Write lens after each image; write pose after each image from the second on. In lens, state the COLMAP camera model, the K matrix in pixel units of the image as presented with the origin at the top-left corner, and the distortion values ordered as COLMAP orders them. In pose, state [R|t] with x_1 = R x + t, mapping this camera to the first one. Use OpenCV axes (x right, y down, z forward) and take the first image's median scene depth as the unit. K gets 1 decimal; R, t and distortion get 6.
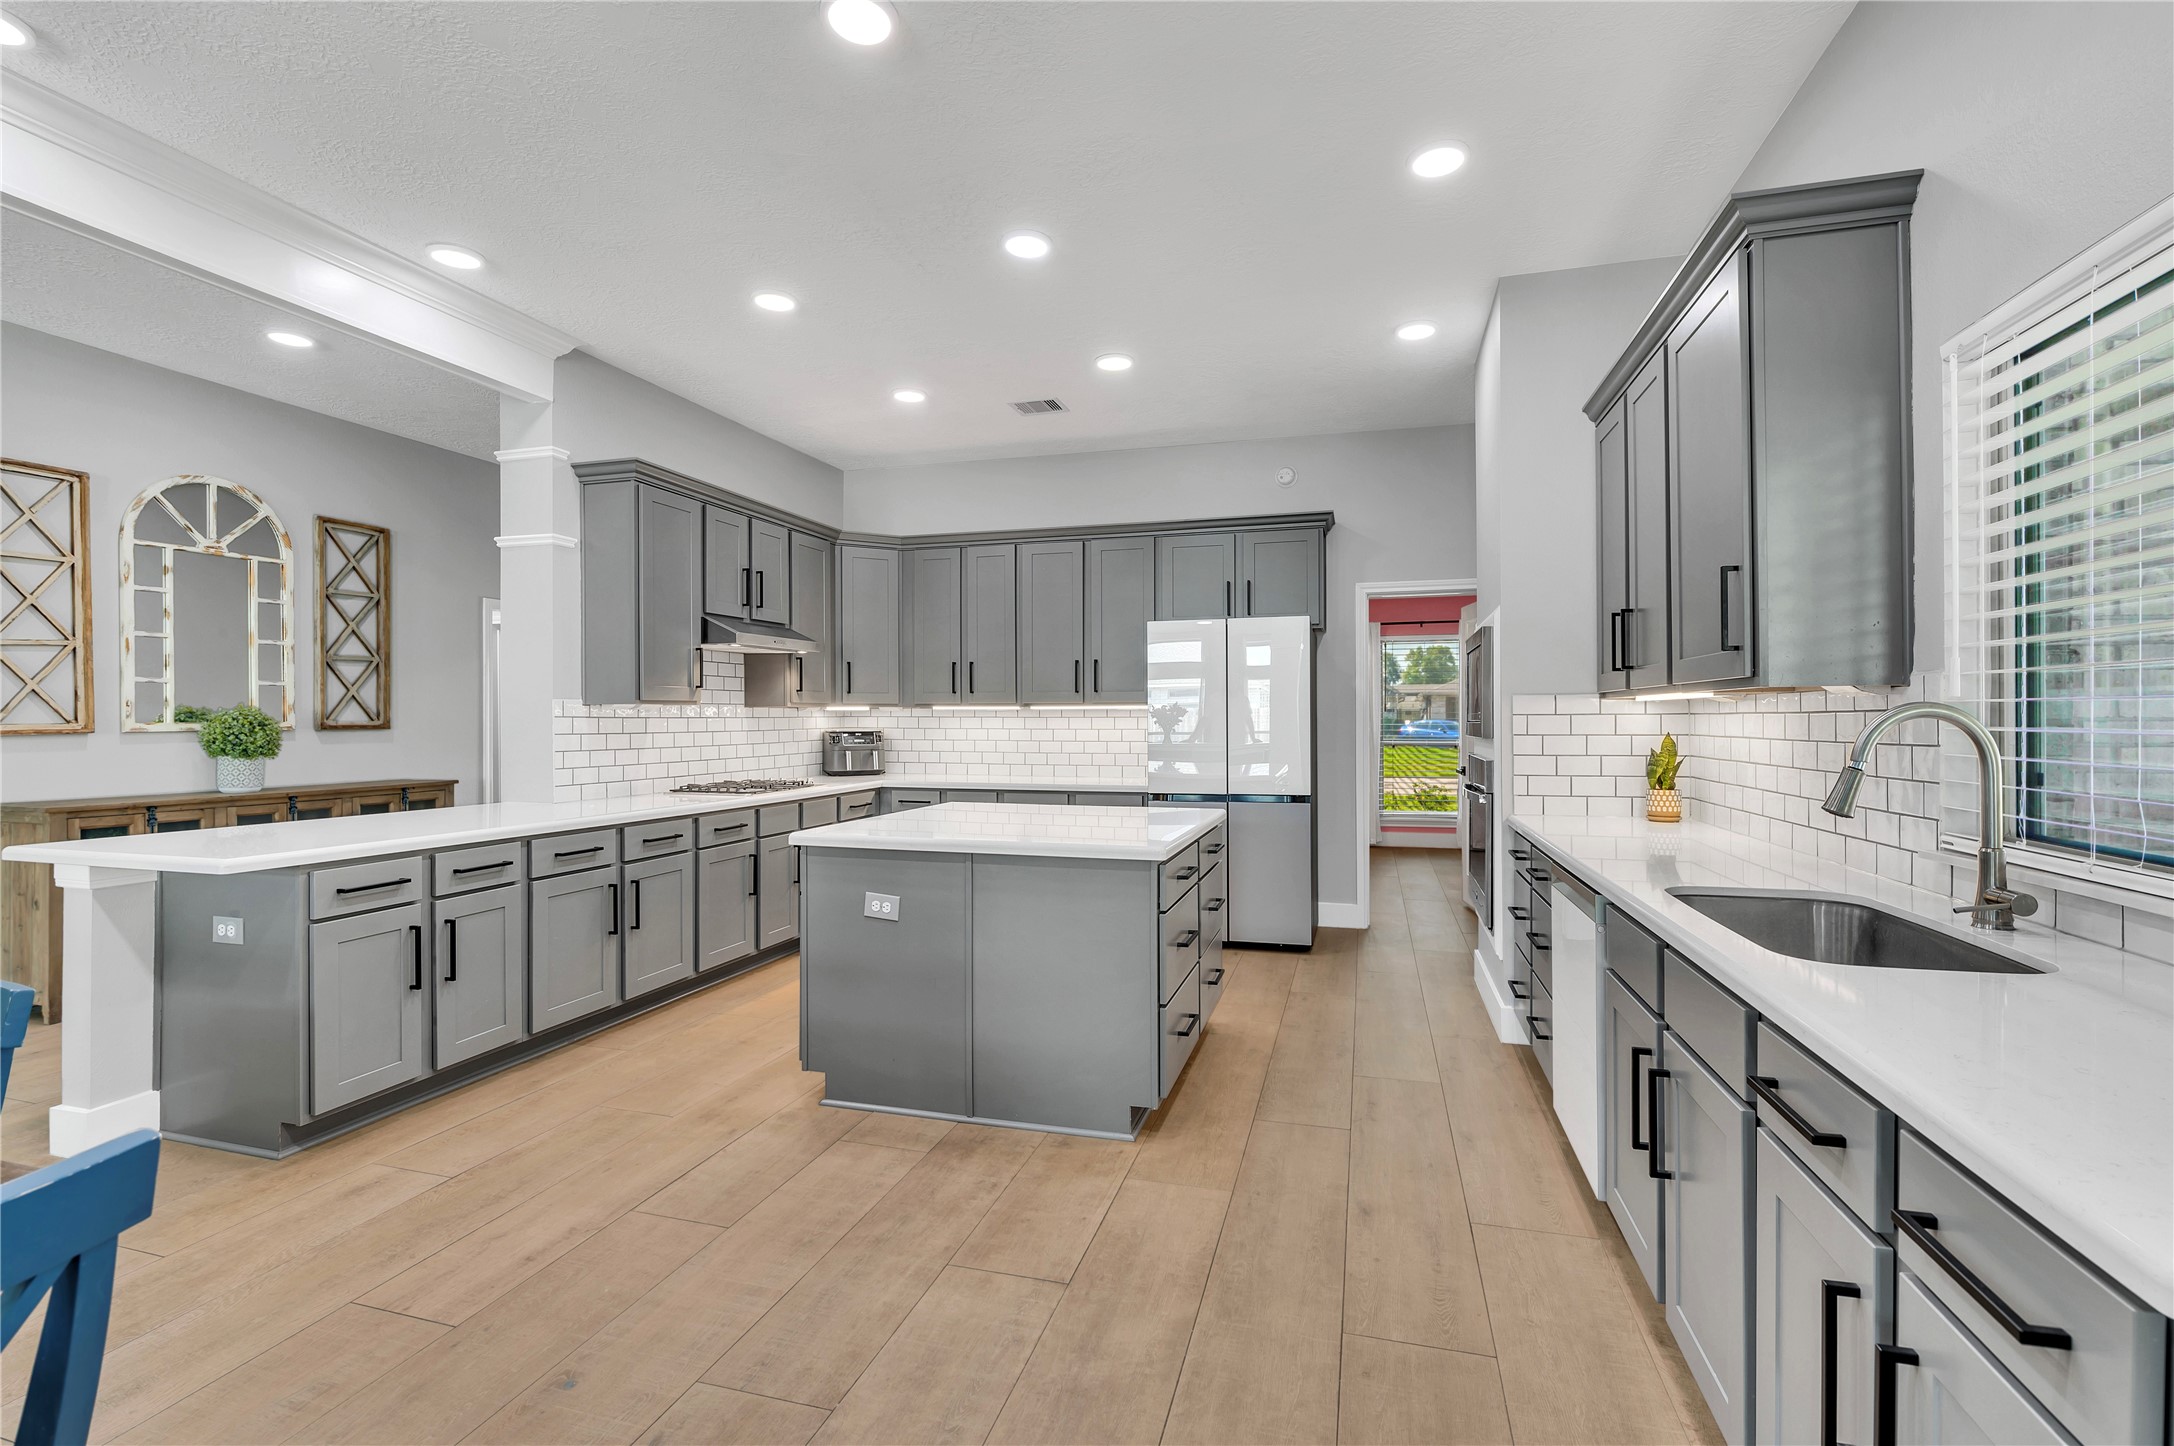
lens RADIAL K [[960.5, 0, 1087.0], [0, 960.5, 723.0], [0, 0, 1]] dist [-0.001202, -0.000179]
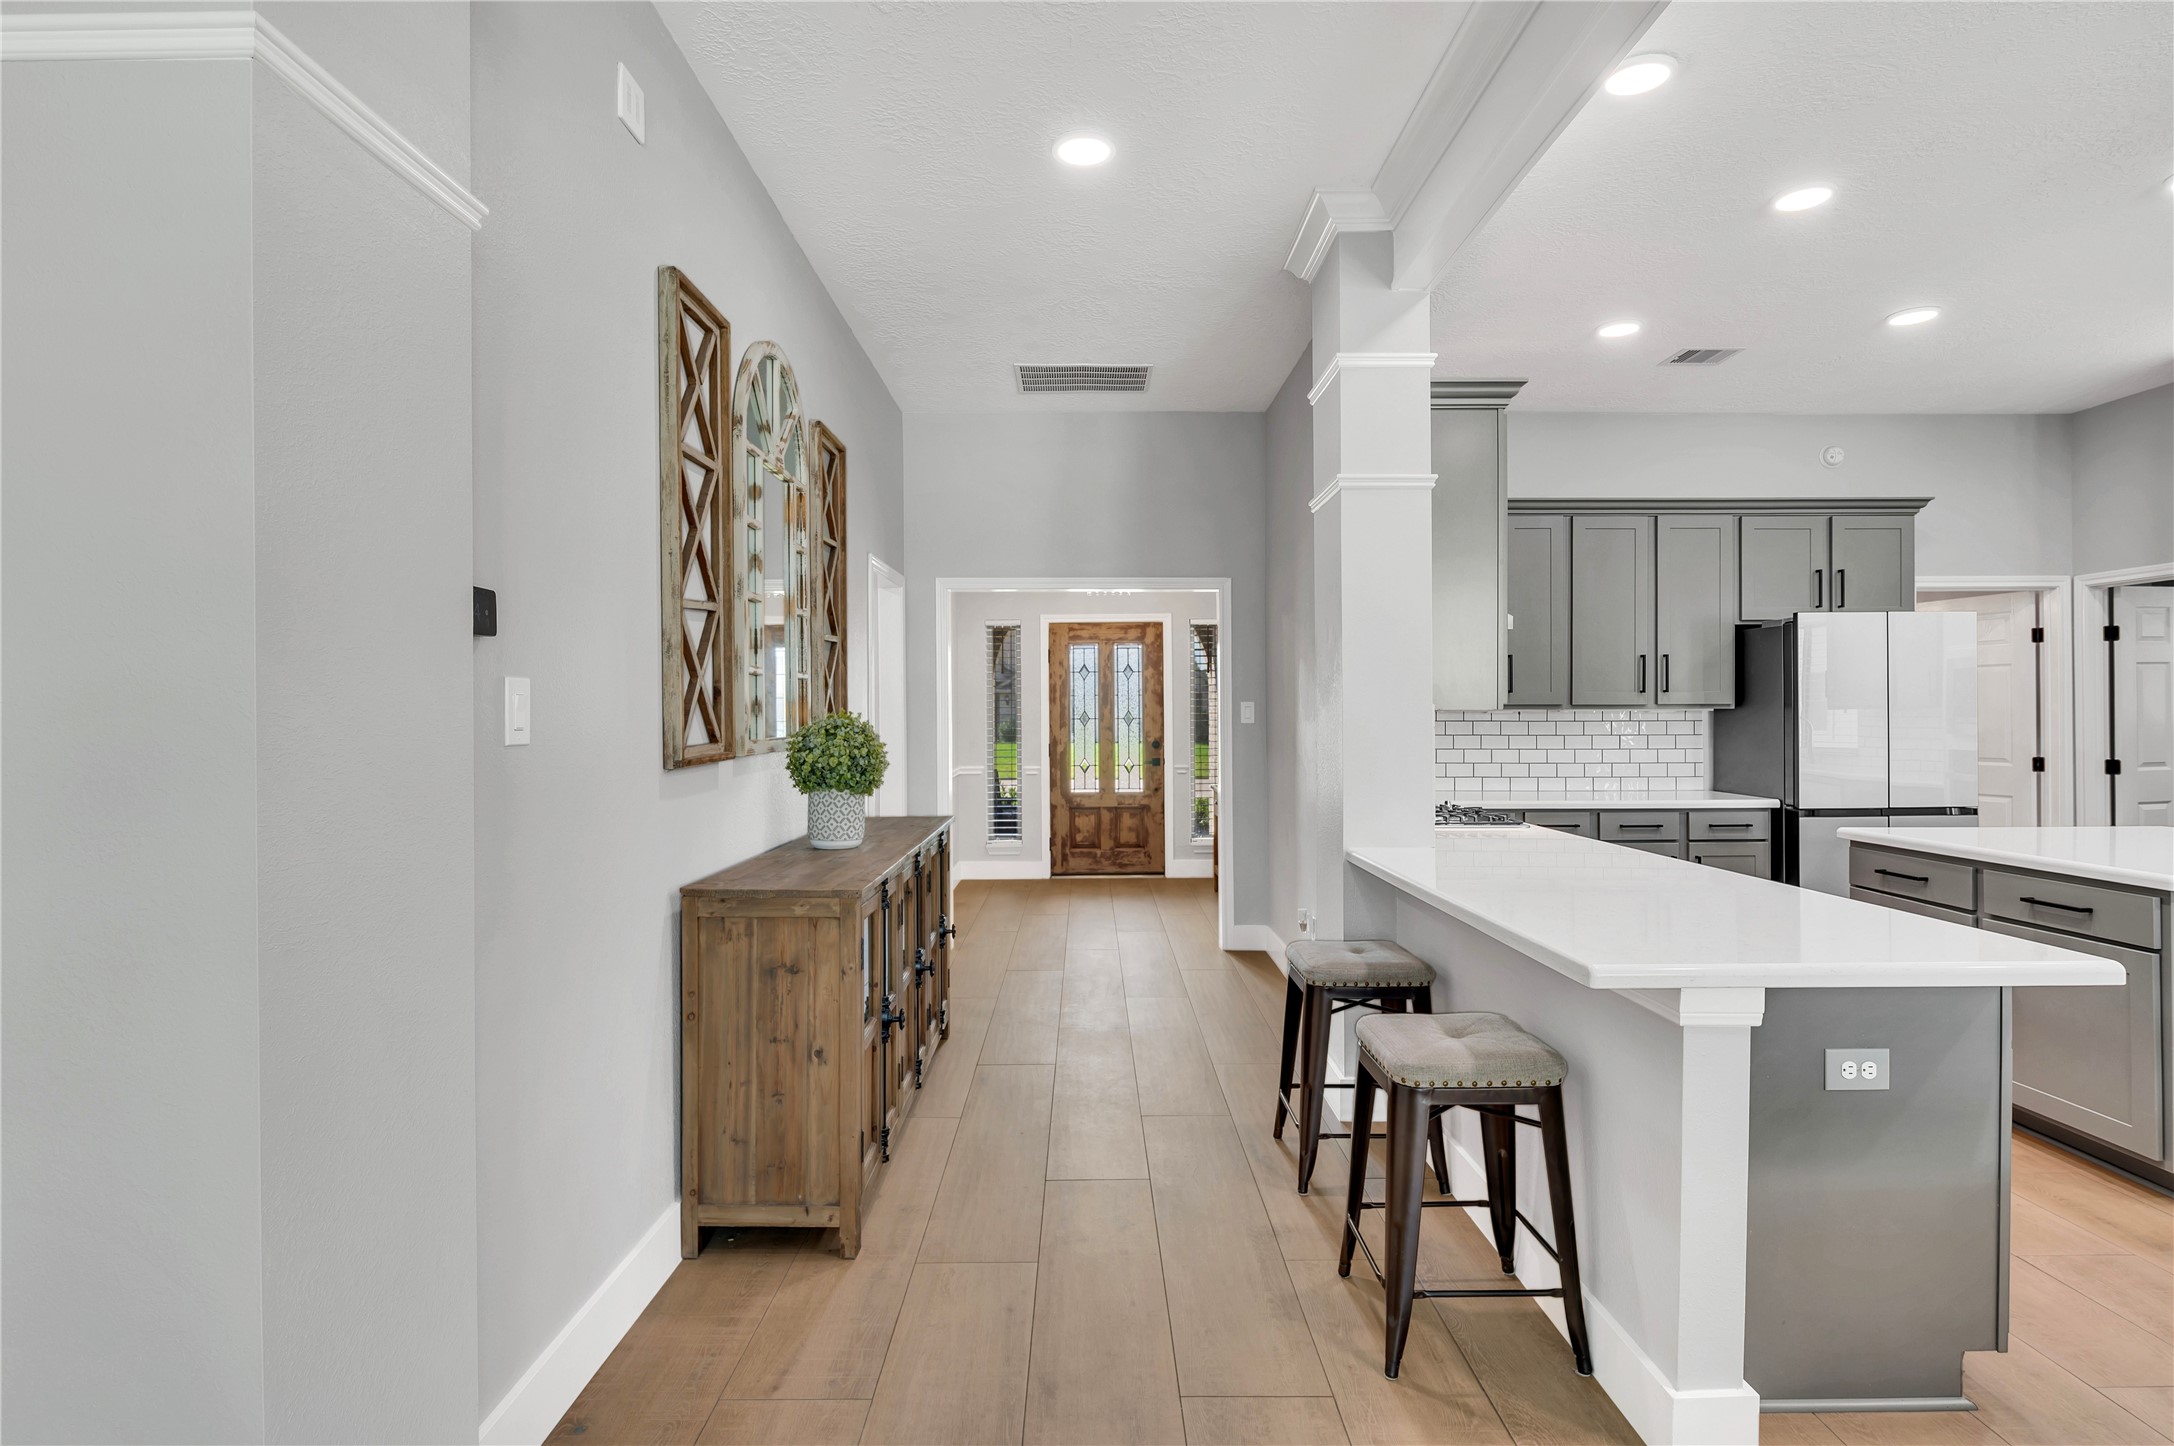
lens RADIAL K [[1089.3, 0, 1089.2], [0, 1089.3, 718.1], [0, 0, 1]] dist [-0.001418, 0.000446]
pose [[0.957678, -0.002898, 0.287829, -0.773718], [0.003154, 0.999995, -0.000427, -0.010223], [-0.287826, 0.001316, 0.957682, 0.217904]]
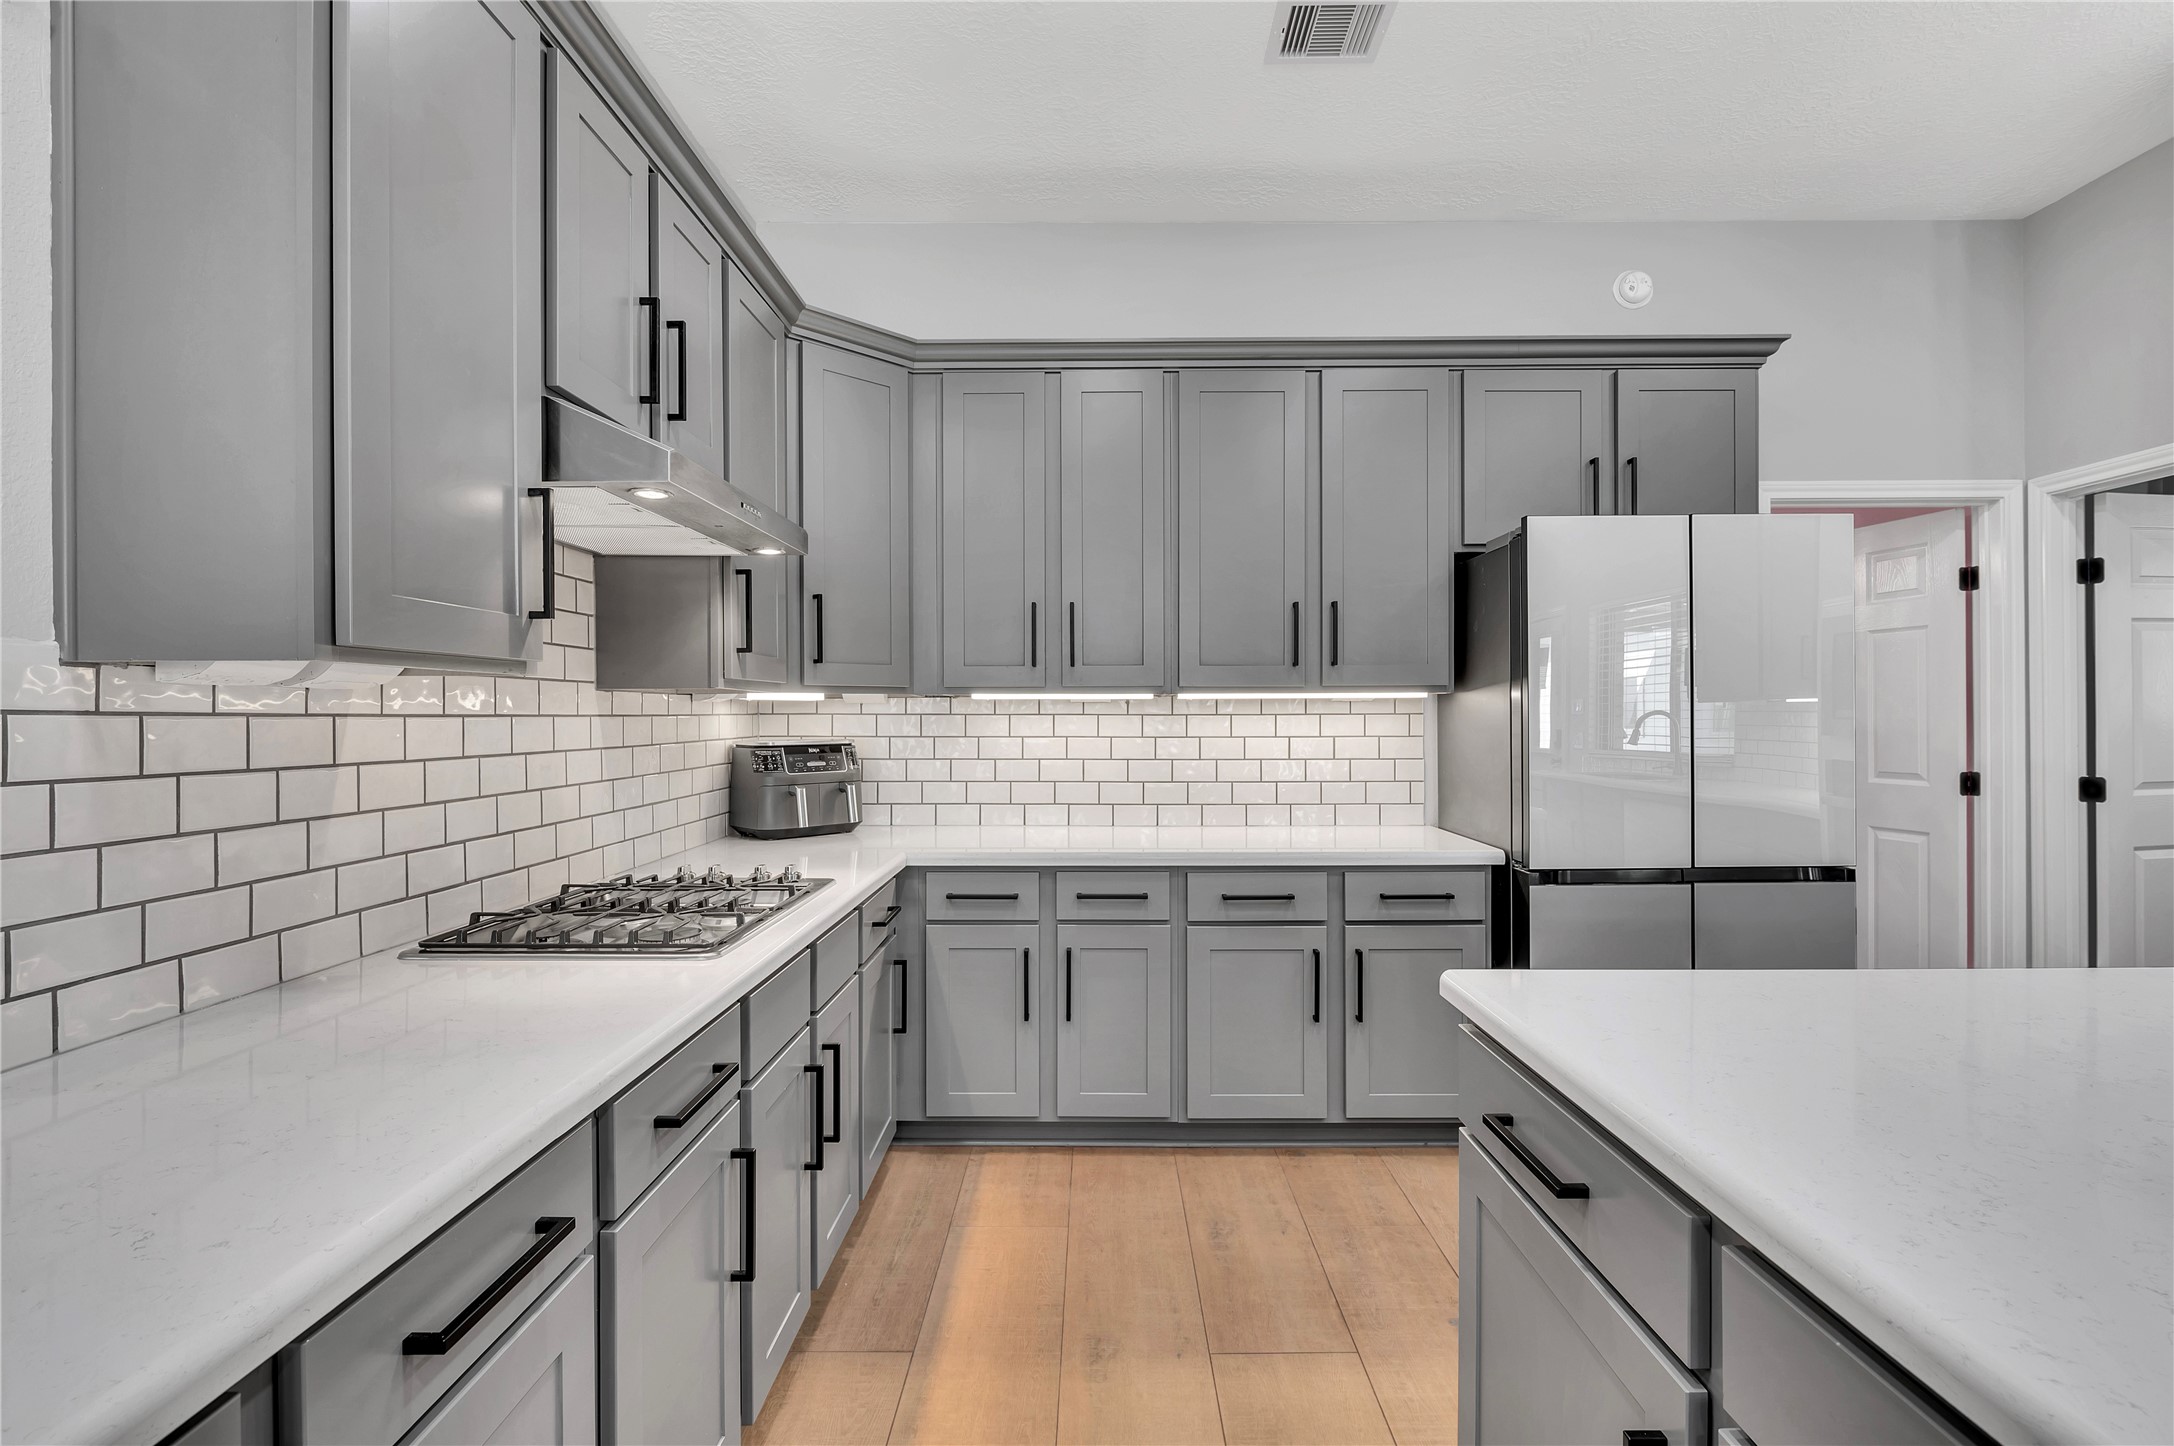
lens RADIAL K [[992.8, 0, 1087.0], [0, 992.8, 723.0], [0, 0, 1]] dist [-0.001473, -0.001114]
pose [[0.962497, -0.003223, 0.271273, -0.264915], [0.003130, 0.999995, 0.000775, -0.002091], [-0.271274, 0.000103, 0.962502, 0.531782]]
